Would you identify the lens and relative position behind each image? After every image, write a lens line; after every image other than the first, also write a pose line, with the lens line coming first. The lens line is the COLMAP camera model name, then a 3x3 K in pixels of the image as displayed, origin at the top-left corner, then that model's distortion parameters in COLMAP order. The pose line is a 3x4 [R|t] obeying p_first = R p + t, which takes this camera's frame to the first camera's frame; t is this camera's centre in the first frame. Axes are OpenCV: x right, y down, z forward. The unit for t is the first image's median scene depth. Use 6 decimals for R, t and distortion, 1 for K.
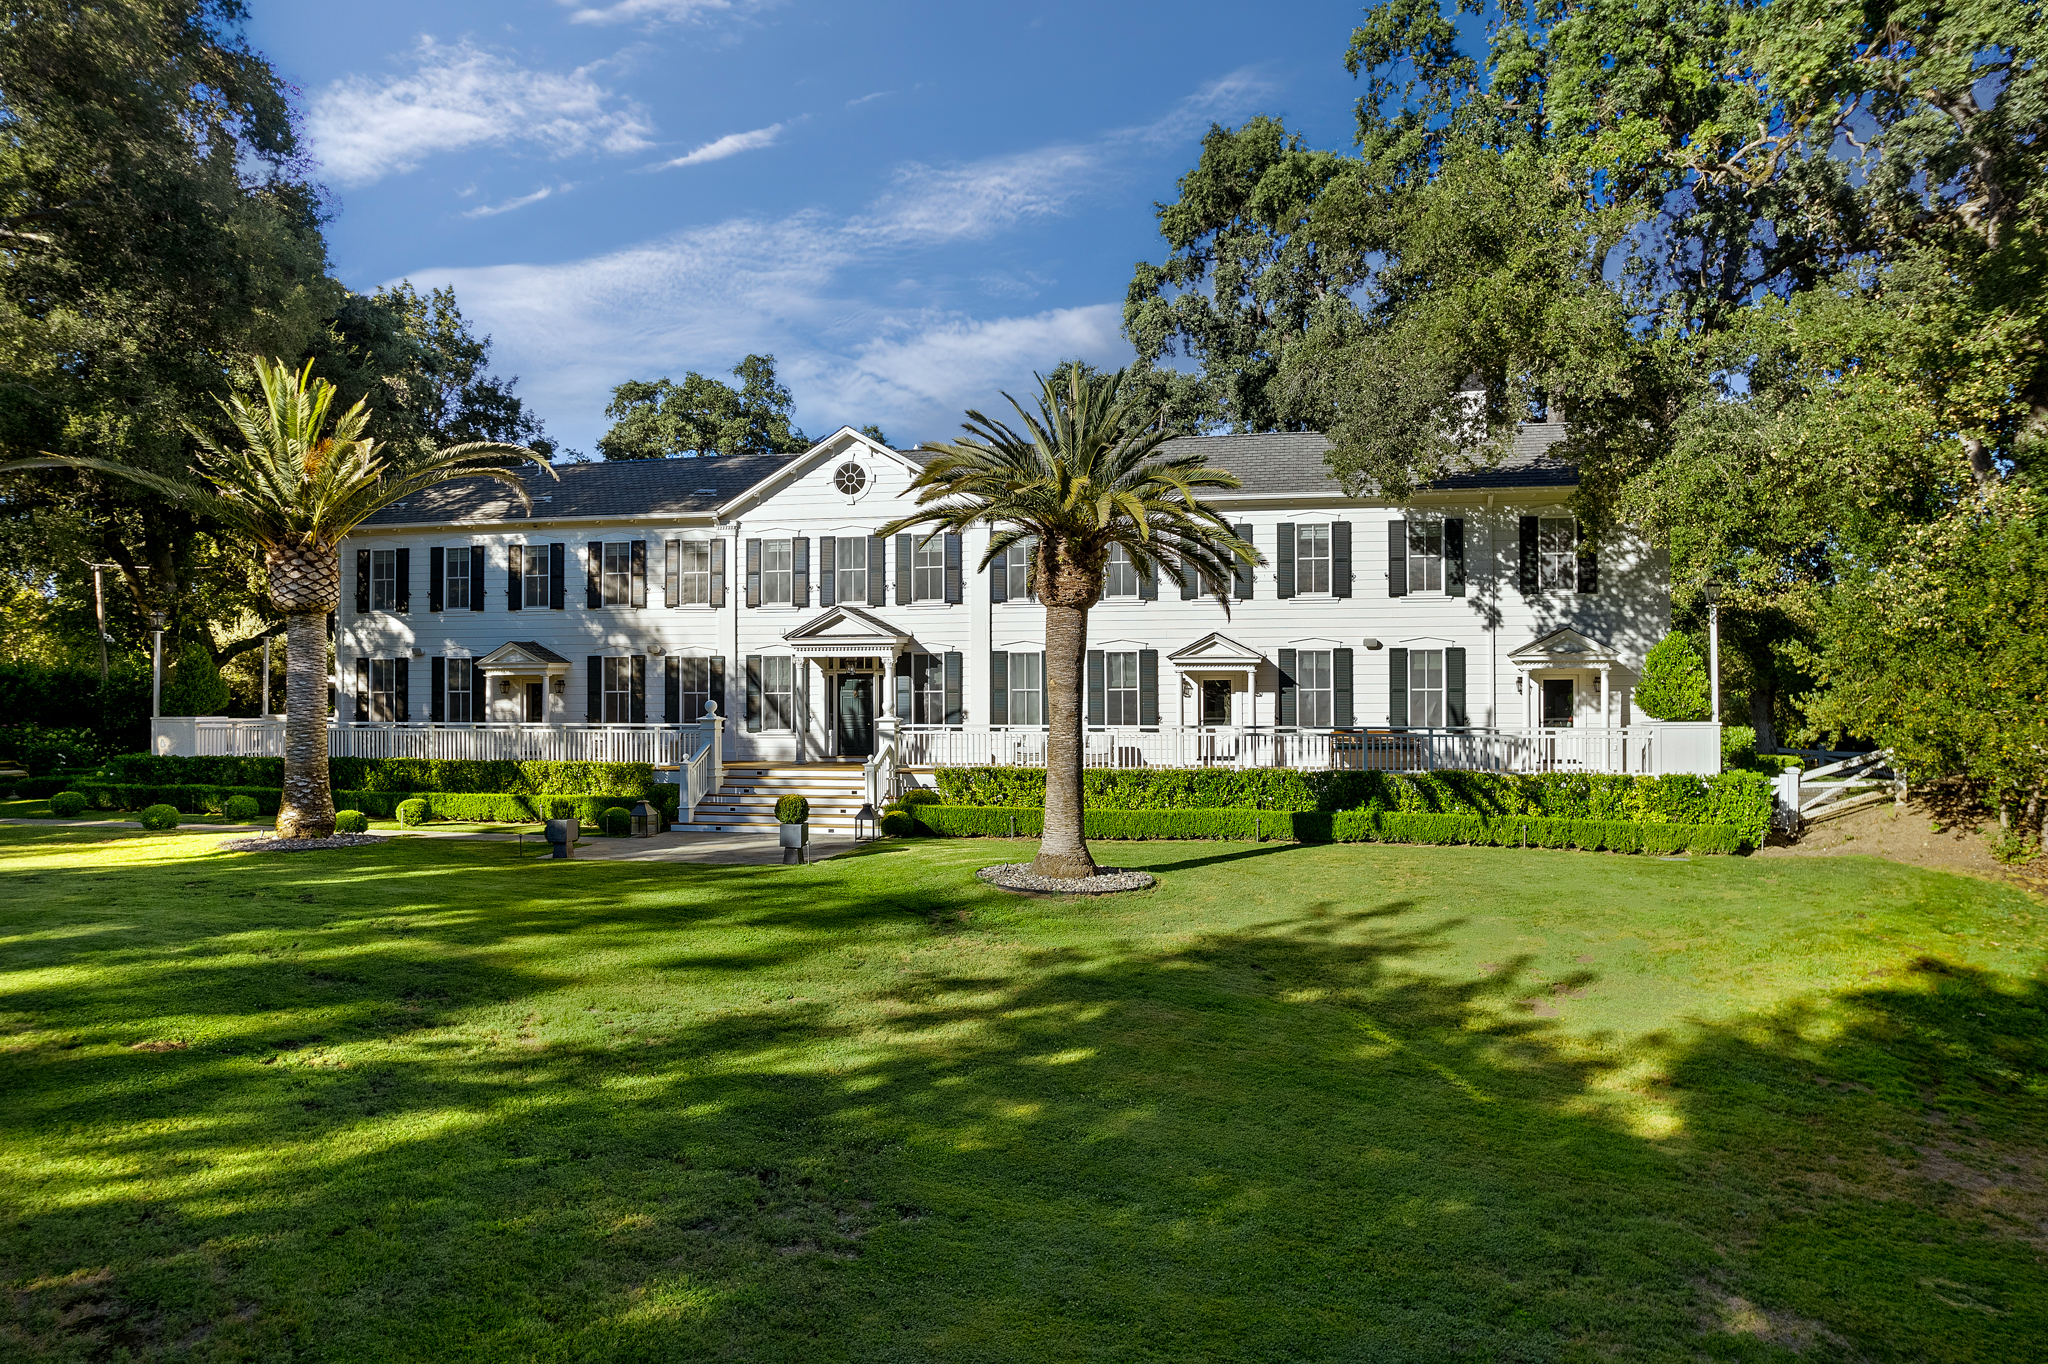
lens RADIAL K [[1290.0, 0, 1015.1], [0, 1290.0, 643.1], [0, 0, 1]] dist [-0.035698, -0.000040]
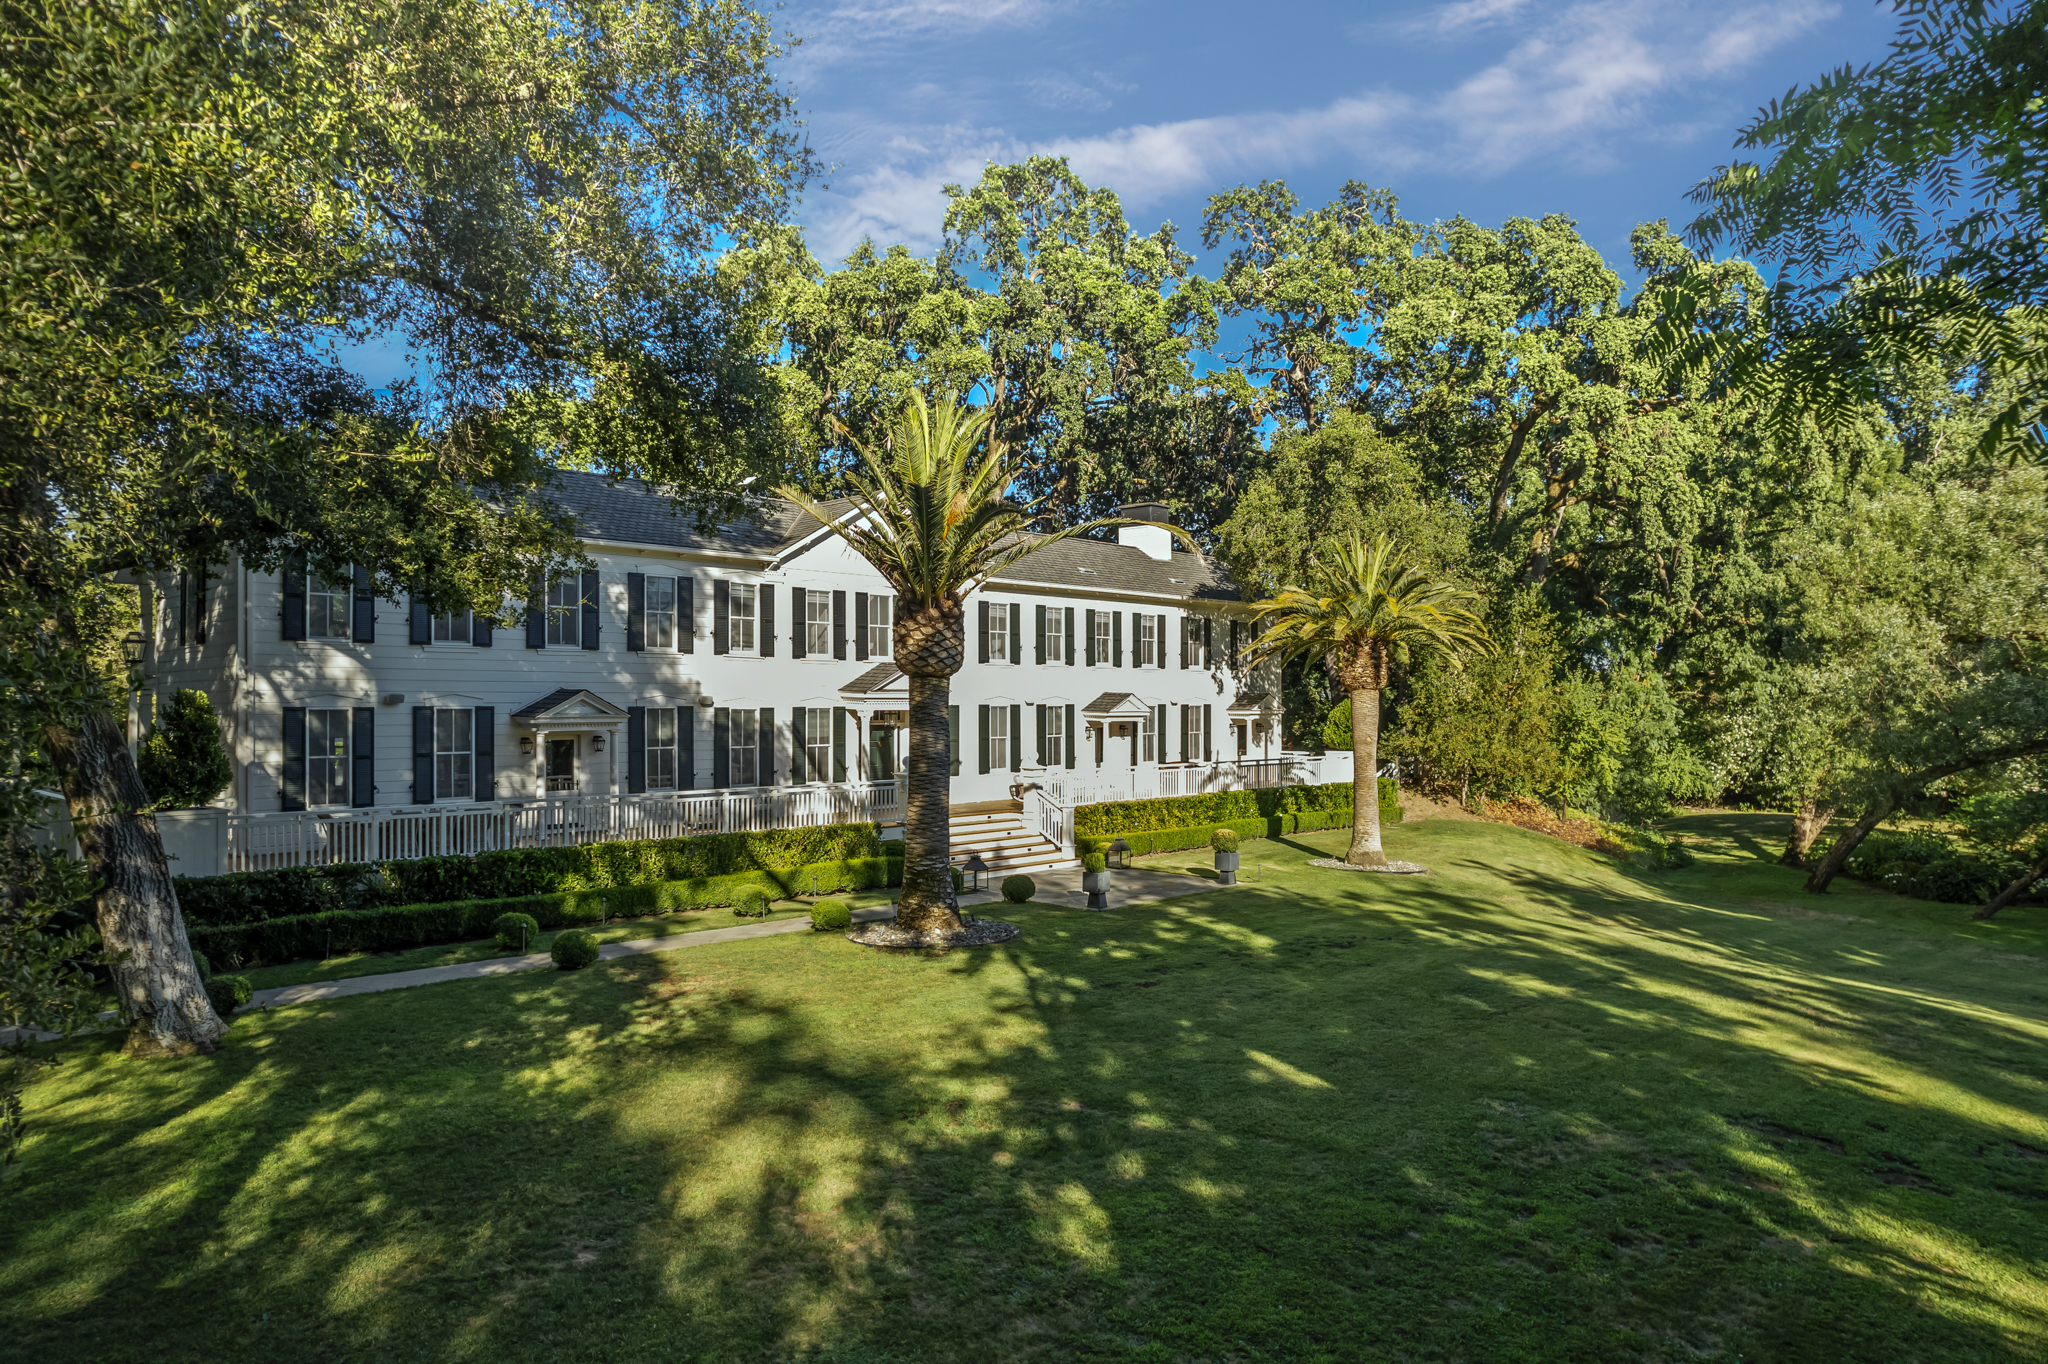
lens RADIAL K [[1290.0, 0, 1015.1], [0, 1290.0, 643.1], [0, 0, 1]] dist [-0.035698, -0.000040]
pose [[0.529595, 0.043868, 0.847116, -0.967446], [-0.014195, 0.998980, -0.042858, 0.000116], [-0.848132, 0.010672, 0.529678, 0.354137]]
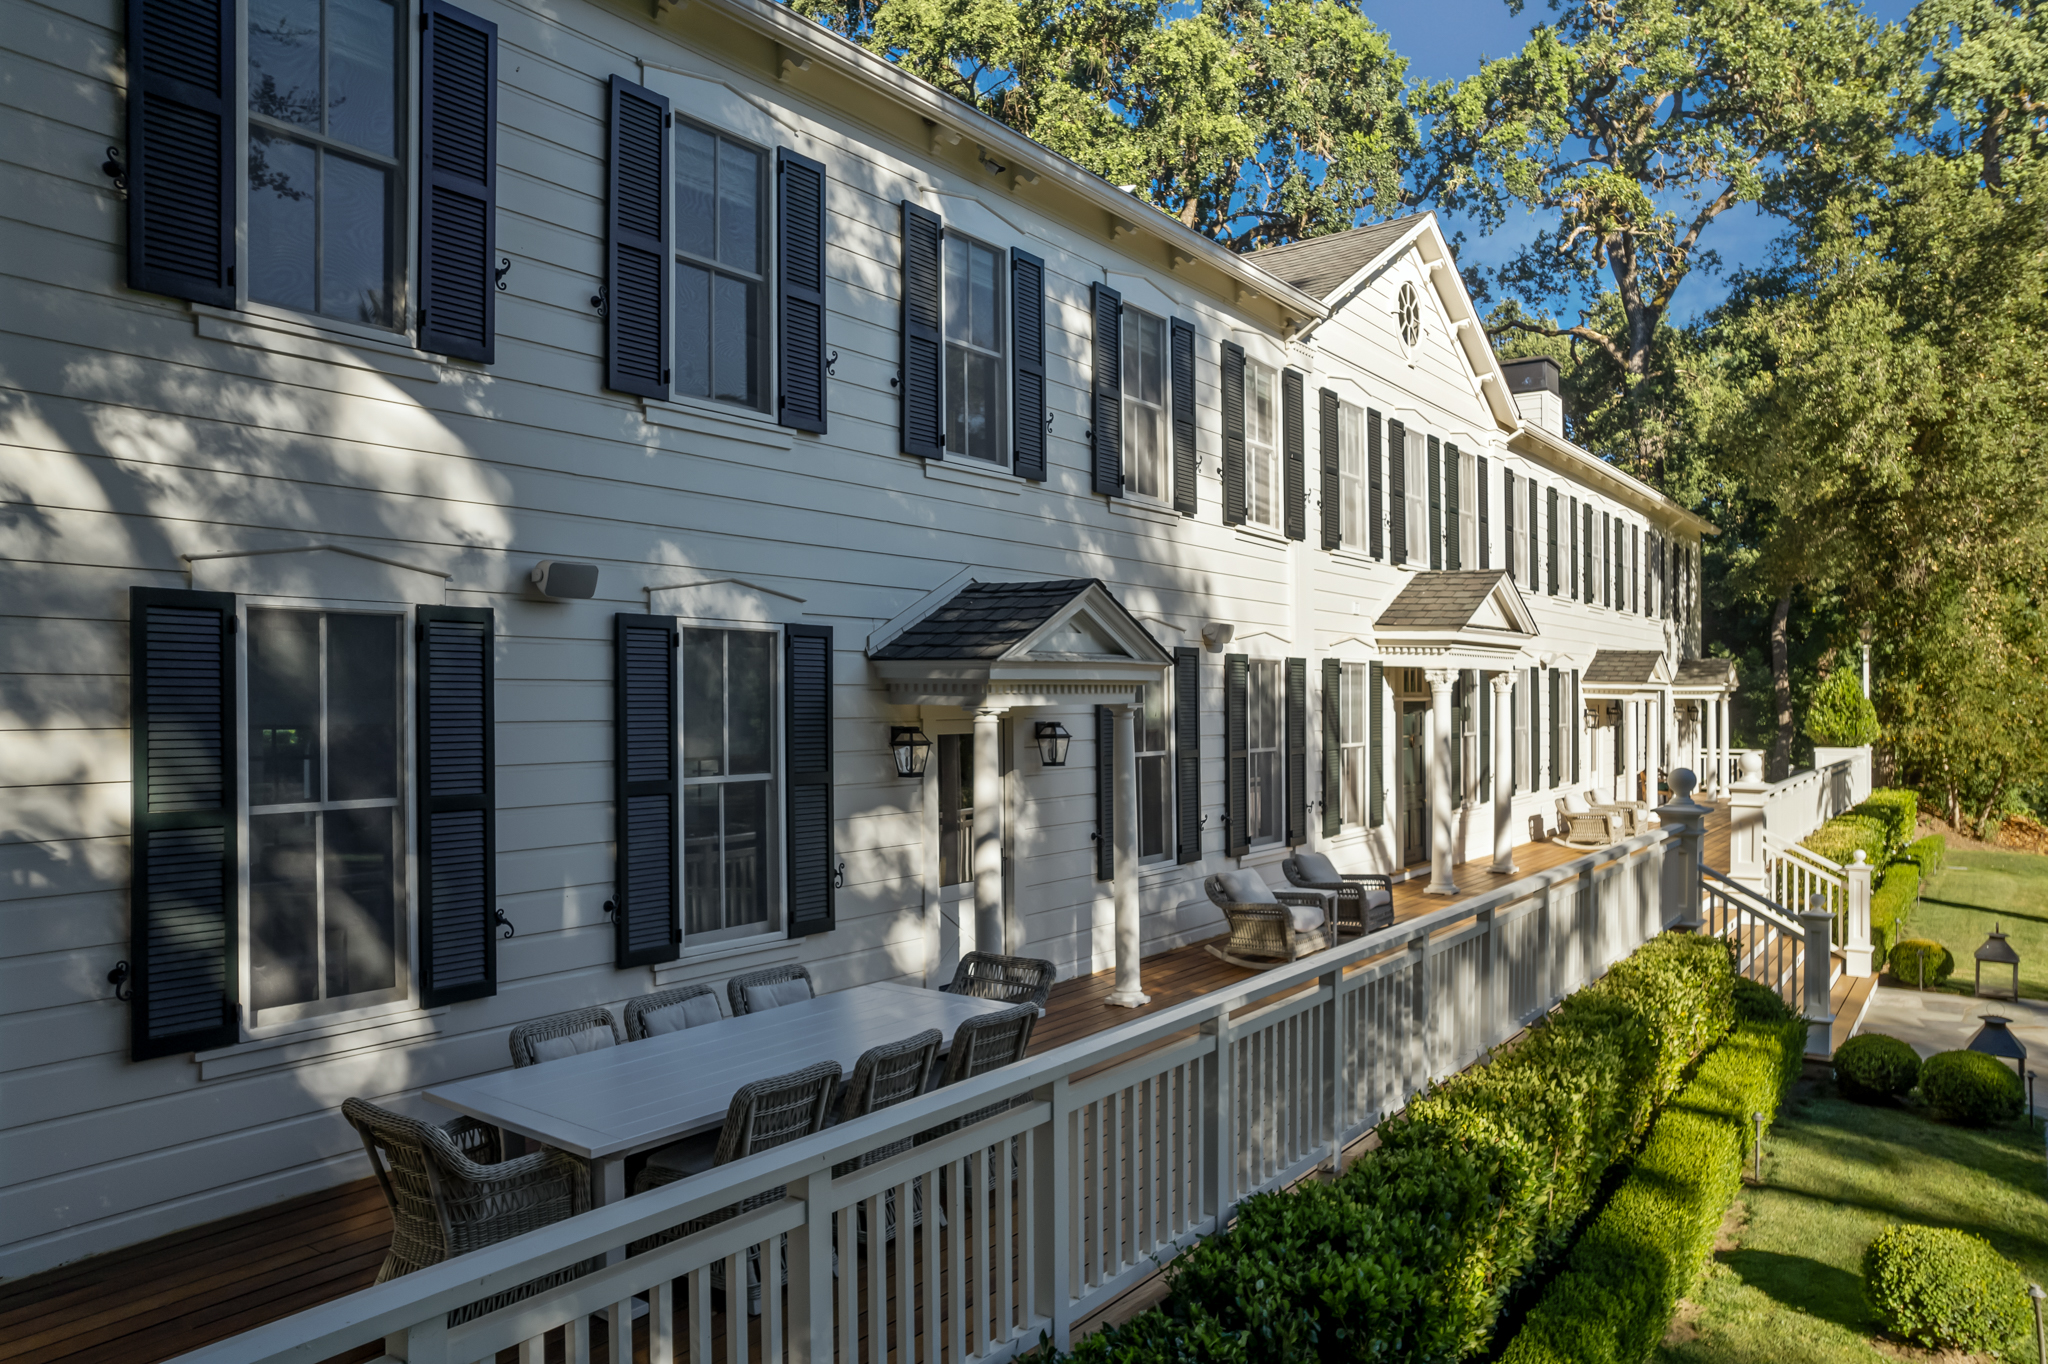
lens RADIAL K [[1356.0, 0, 1024.0], [0, 1356.0, 682.0], [0, 0, 1]] dist [-0.078602, -0.000860]
pose [[0.415147, 0.015780, 0.909618, -0.672084], [-0.013894, 0.999843, -0.011004, 0.023425], [-0.909648, -0.008070, 0.415301, 0.929708]]
